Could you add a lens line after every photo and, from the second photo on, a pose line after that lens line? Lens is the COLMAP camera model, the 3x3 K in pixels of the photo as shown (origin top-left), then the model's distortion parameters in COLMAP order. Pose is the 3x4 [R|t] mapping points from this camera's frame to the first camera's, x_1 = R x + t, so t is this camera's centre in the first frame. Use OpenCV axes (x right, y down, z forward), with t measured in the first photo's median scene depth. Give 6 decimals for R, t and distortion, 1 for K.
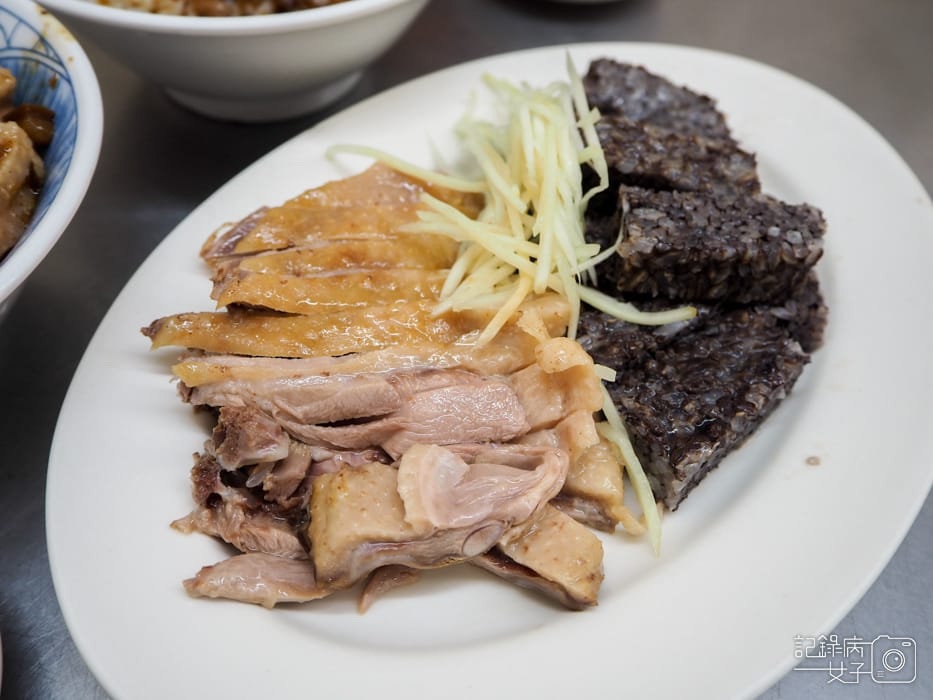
lens RADIAL K [[886.7, 0, 463.0], [0, 886.7, 350.0], [0, 0, 1]] dist [0.016527, 0.000000]
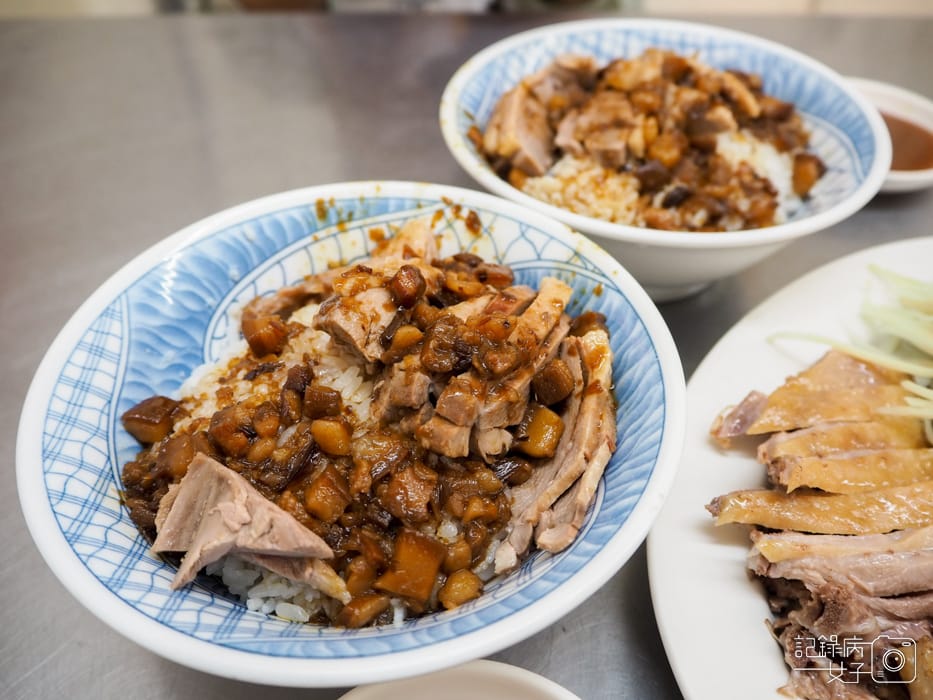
lens RADIAL K [[772.6, 0, 468.8], [0, 772.6, 356.2], [0, 0, 1]] dist [-0.019499, 0.008562]
pose [[0.997685, 0.001521, -0.067993, -0.595022], [-0.008956, 0.993981, -0.109181, -0.104042], [0.067417, 0.109538, 0.991694, -0.034207]]
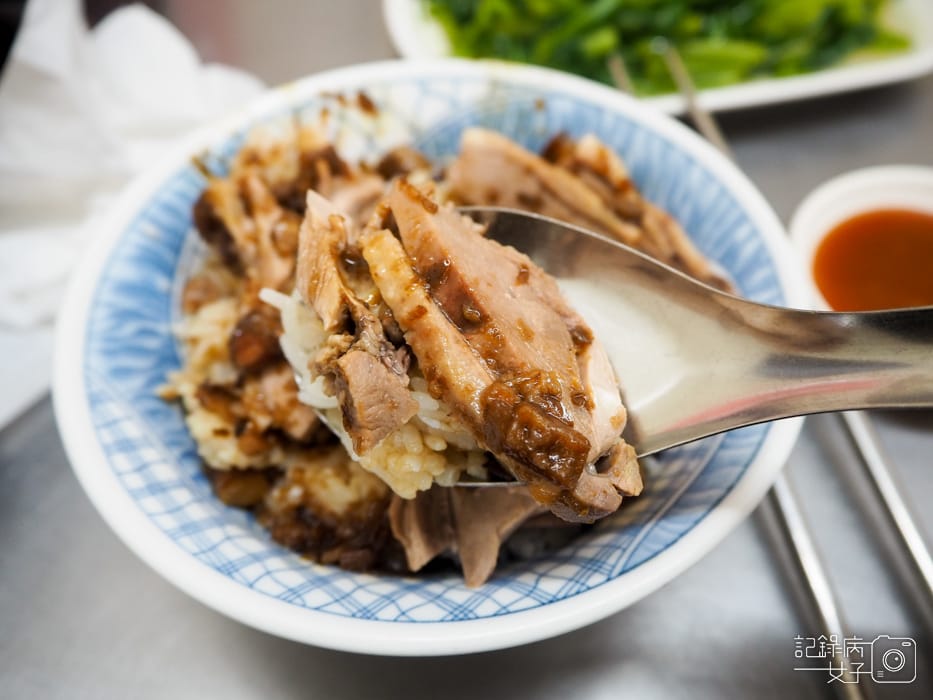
lens RADIAL K [[772.6, 0, 465.0], [0, 772.6, 347.0], [0, 0, 1]] dist [-0.019499, 0.008562]
pose [[0.786988, -0.525814, 0.322752, -1.086545], [0.511517, 0.848572, 0.135190, -0.232084], [-0.344963, 0.058700, 0.936779, 0.112183]]
